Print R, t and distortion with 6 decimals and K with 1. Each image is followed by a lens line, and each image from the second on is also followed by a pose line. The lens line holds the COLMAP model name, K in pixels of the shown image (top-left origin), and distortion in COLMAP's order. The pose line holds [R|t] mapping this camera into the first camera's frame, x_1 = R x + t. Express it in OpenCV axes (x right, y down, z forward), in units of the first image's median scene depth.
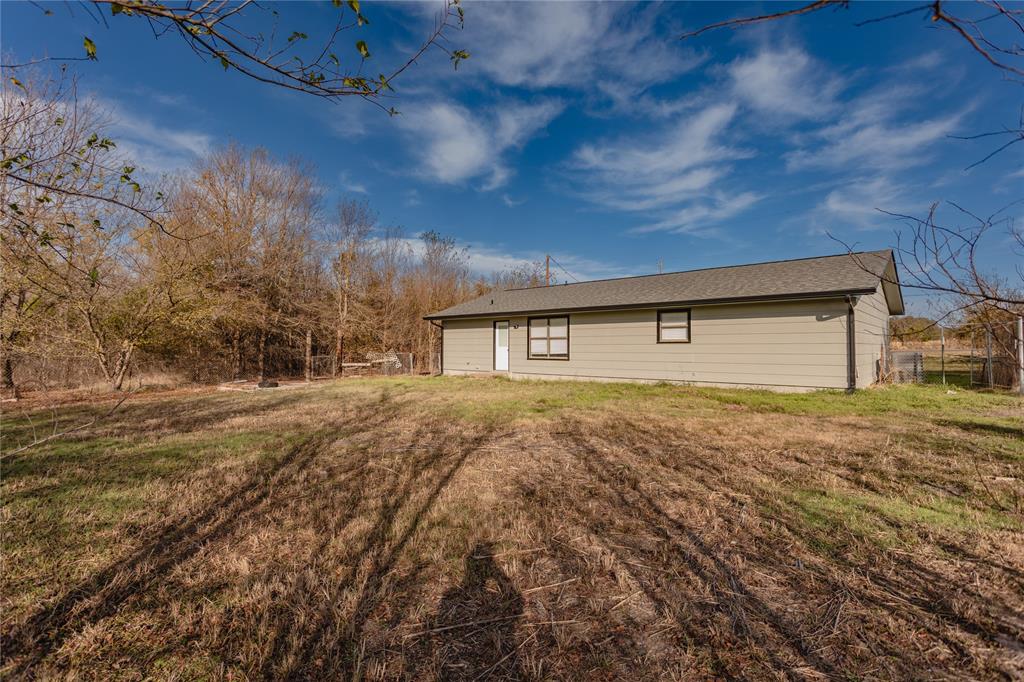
lens RADIAL K [[488.4, 0, 505.9], [0, 488.4, 334.5], [0, 0, 1]] dist [-0.022646, 0.011331]
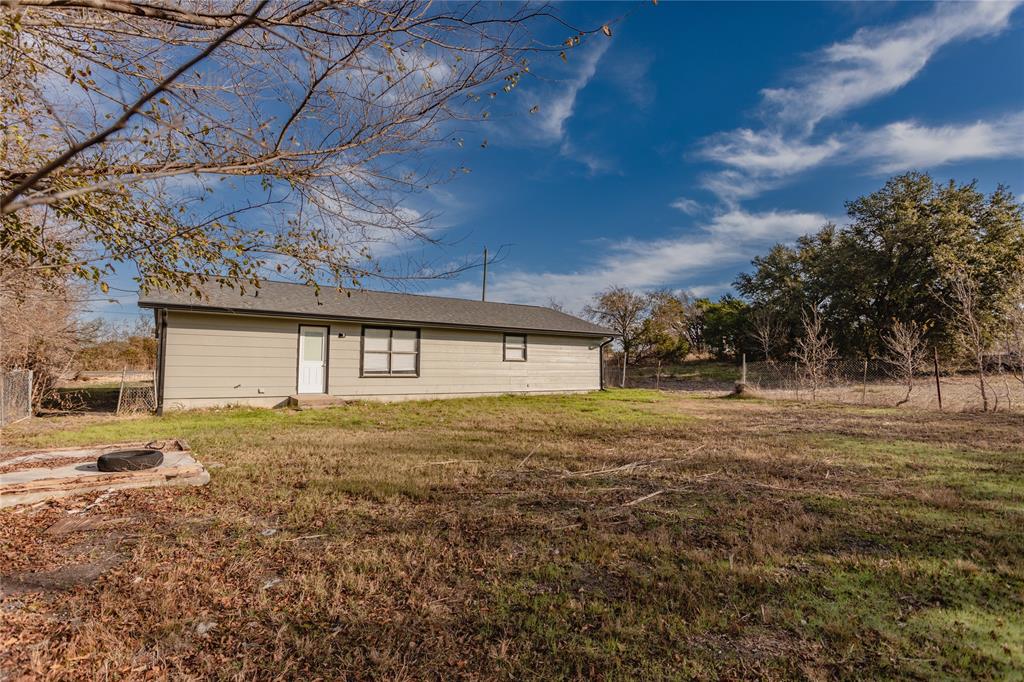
lens RADIAL K [[488.4, 0, 505.9], [0, 488.4, 334.5], [0, 0, 1]] dist [-0.022646, 0.011331]
pose [[0.233176, 0.064477, 0.970295, -0.720416], [-0.039155, 0.997613, -0.056883, 0.017775], [-0.971646, -0.024728, 0.235144, 0.613666]]
